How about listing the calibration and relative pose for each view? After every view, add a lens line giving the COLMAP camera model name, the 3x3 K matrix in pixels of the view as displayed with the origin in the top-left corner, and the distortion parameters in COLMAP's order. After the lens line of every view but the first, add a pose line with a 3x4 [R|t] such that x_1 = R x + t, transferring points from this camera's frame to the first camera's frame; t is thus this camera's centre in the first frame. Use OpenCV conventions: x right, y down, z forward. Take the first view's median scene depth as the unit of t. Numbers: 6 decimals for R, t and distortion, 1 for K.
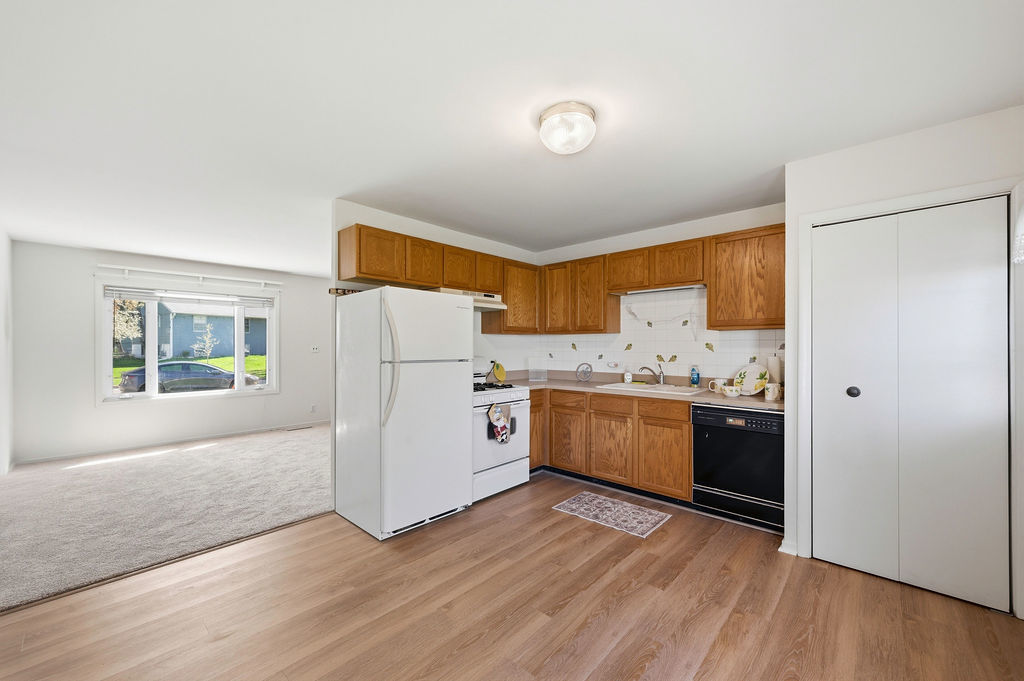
lens RADIAL K [[401.8, 0, 510.5], [0, 401.8, 342.9], [0, 0, 1]] dist [-0.002122, 0.000272]
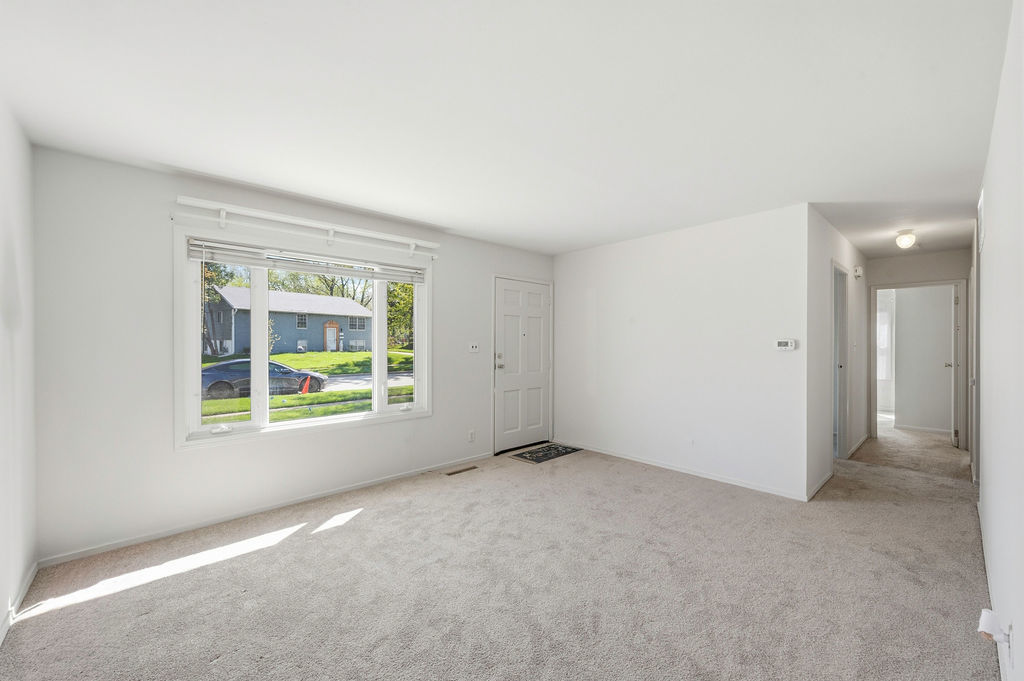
lens RADIAL K [[401.8, 0, 508.7], [0, 401.8, 343.7], [0, 0, 1]] dist [-0.002122, 0.000272]
pose [[0.995569, -0.001069, -0.094027, -0.499332], [0.002177, 0.999929, 0.011685, 0.001775], [0.094008, -0.011838, 0.995501, 0.467481]]
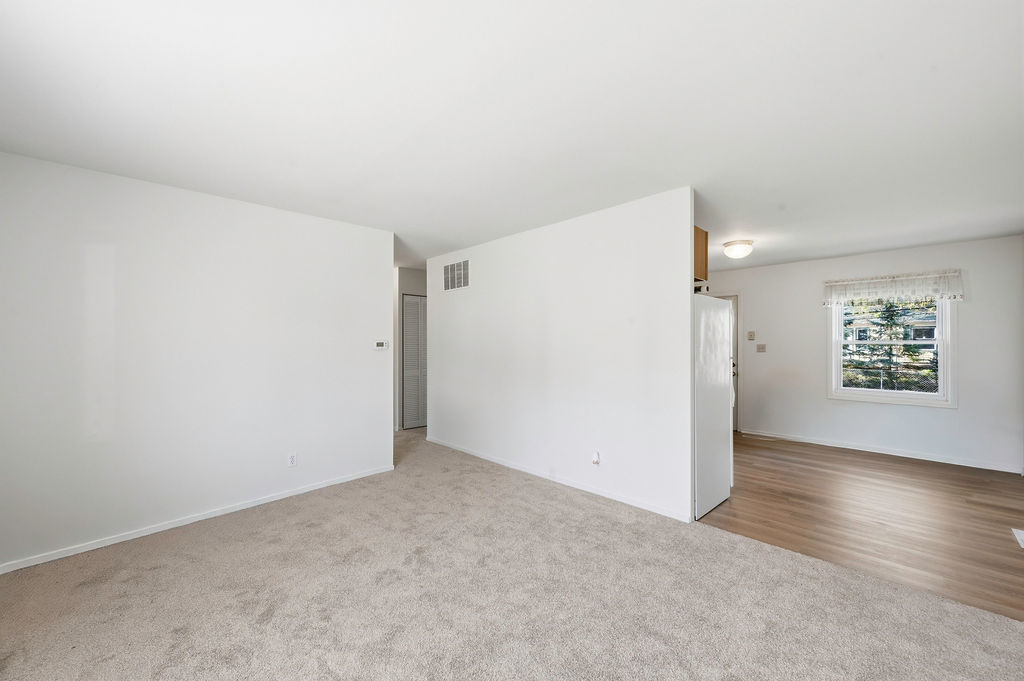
lens RADIAL K [[401.8, 0, 506.6], [0, 401.8, 344.1], [0, 0, 1]] dist [-0.002122, 0.000272]
pose [[0.071072, 0.004624, 0.997460, -0.894380], [-0.010671, 0.999936, -0.003875, 0.010995], [-0.997414, -0.010369, 0.071116, 0.881339]]
